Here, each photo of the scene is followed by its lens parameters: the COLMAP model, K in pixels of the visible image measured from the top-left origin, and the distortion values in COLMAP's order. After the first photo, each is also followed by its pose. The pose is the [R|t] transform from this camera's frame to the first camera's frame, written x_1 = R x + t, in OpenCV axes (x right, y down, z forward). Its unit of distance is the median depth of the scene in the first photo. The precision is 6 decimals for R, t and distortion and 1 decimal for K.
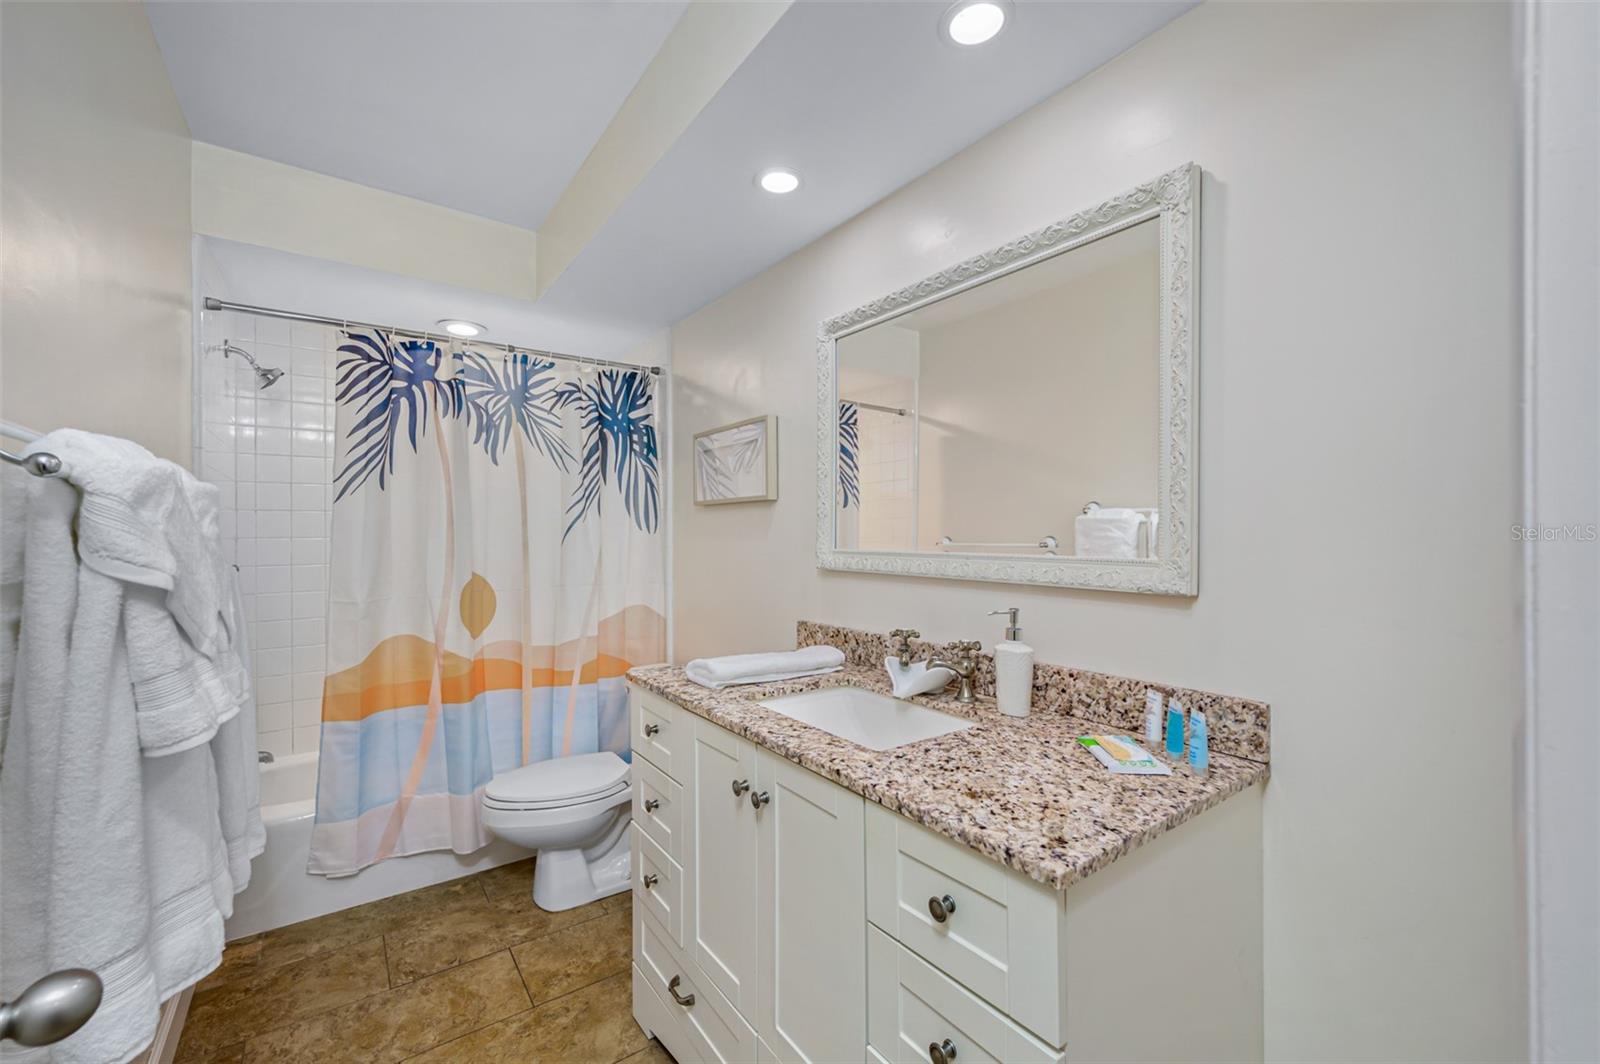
lens RADIAL K [[643.0, 0, 809.4], [0, 643.0, 533.7], [0, 0, 1]] dist [0.001431, 0.000099]
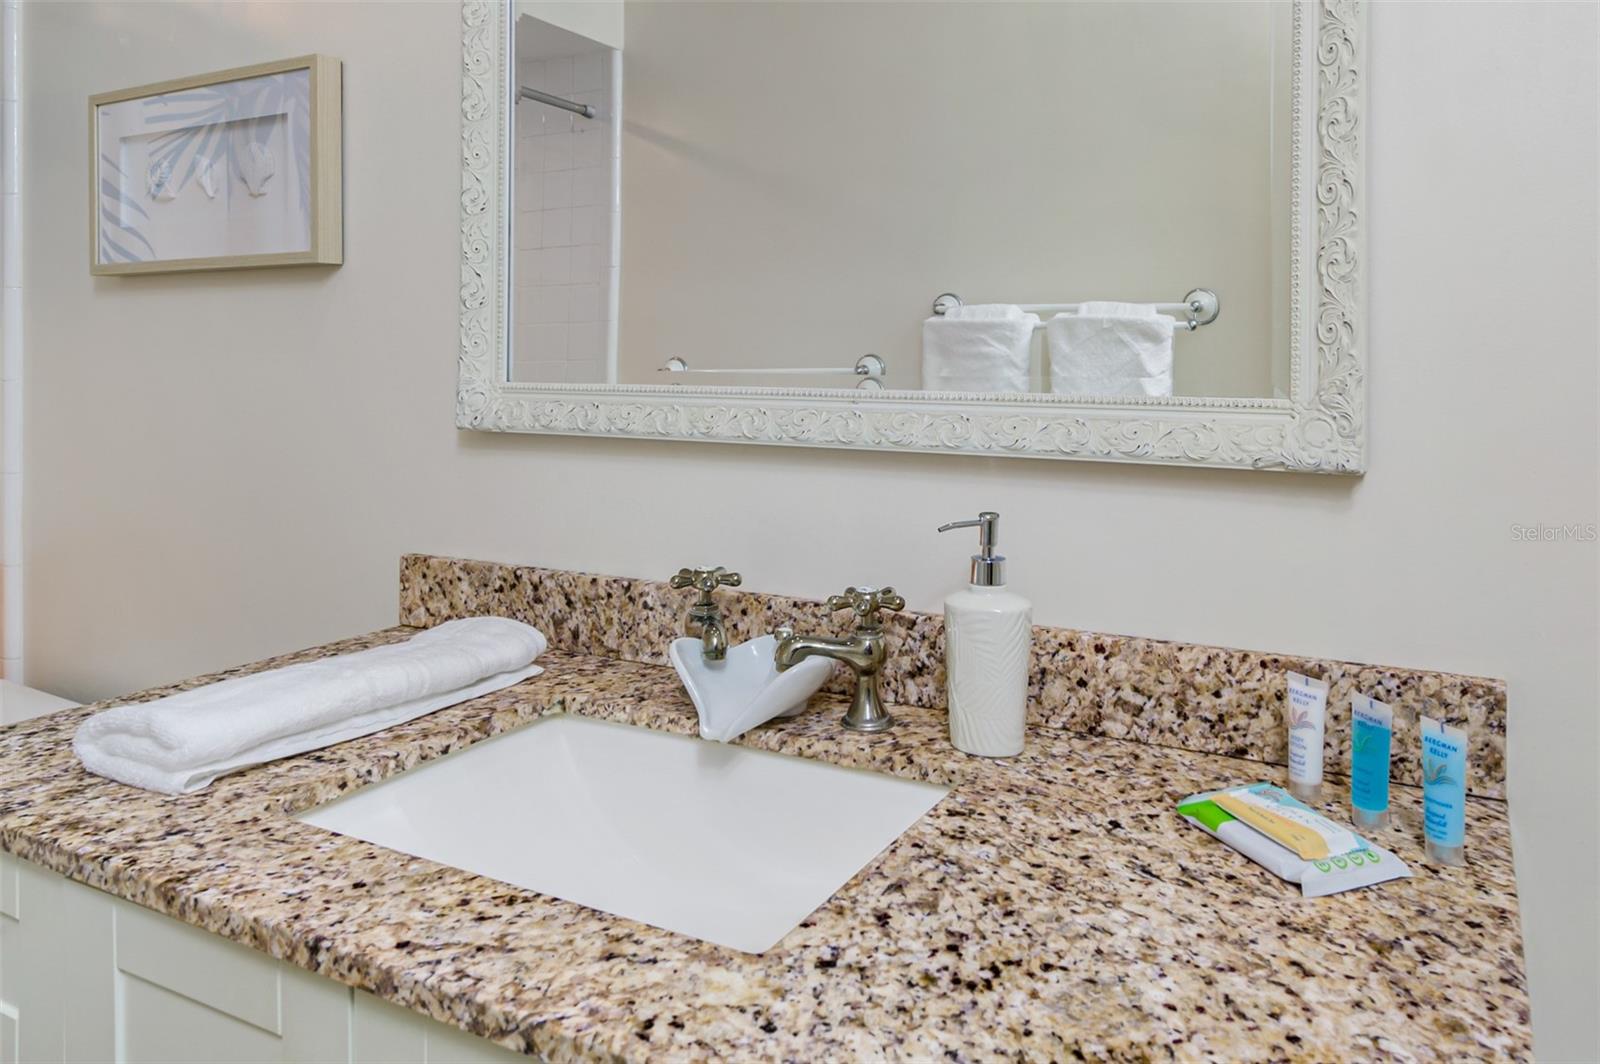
lens RADIAL K [[968.1, 0, 801.3], [0, 968.1, 351.2], [0, 0, 1]] dist [-0.000318, 0.000037]
pose [[0.889342, 0.003290, 0.457231, -0.106716], [-0.003158, 0.999994, -0.001054, 0.004997], [-0.457232, -0.000507, 0.889347, 0.463649]]
